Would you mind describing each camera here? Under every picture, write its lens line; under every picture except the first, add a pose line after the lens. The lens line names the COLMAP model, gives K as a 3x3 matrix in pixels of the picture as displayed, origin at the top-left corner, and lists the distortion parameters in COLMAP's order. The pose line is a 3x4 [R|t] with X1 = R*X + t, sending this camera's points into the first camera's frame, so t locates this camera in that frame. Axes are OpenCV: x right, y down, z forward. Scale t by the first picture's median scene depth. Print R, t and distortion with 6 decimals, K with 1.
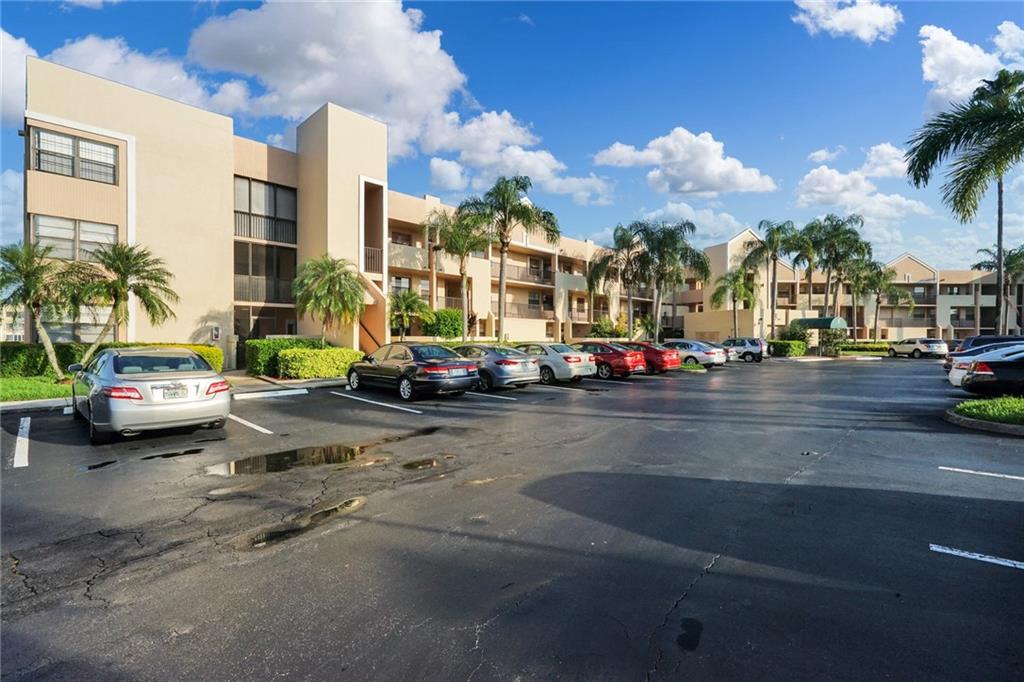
lens RADIAL K [[467.9, 0, 518.0], [0, 467.9, 346.8], [0, 0, 1]] dist [-0.001010, -0.000336]
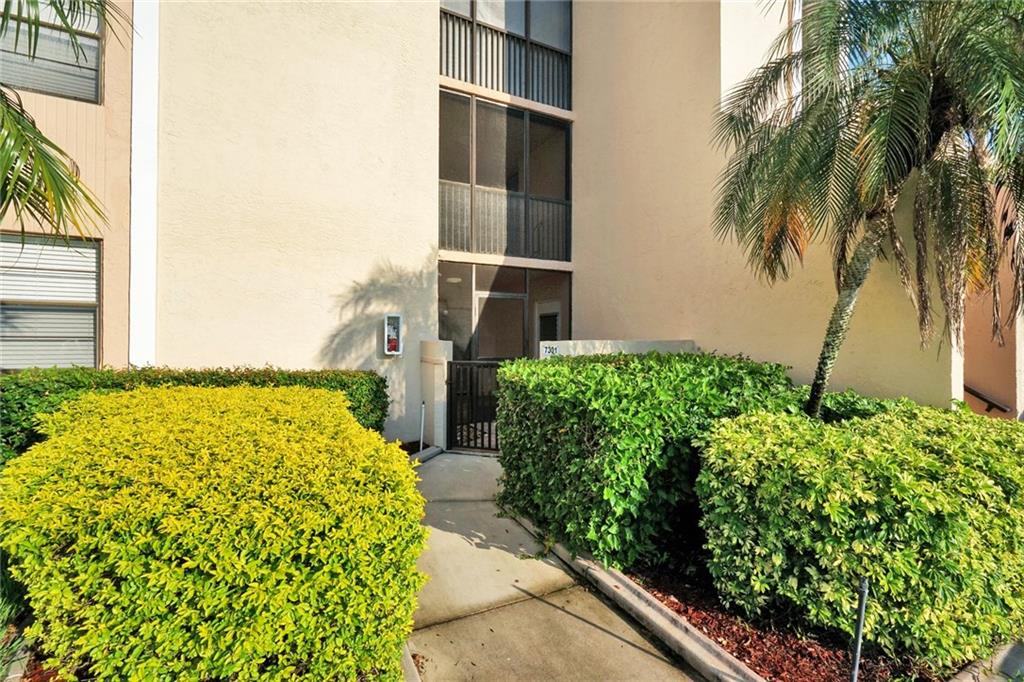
lens RADIAL K [[467.9, 0, 509.1], [0, 467.9, 340.4], [0, 0, 1]] dist [-0.001010, -0.000336]
pose [[0.939525, -0.008658, -0.342370, -0.417826], [0.001158, 0.999755, -0.022104, -0.017061], [0.342478, 0.020371, 0.939305, 0.658393]]
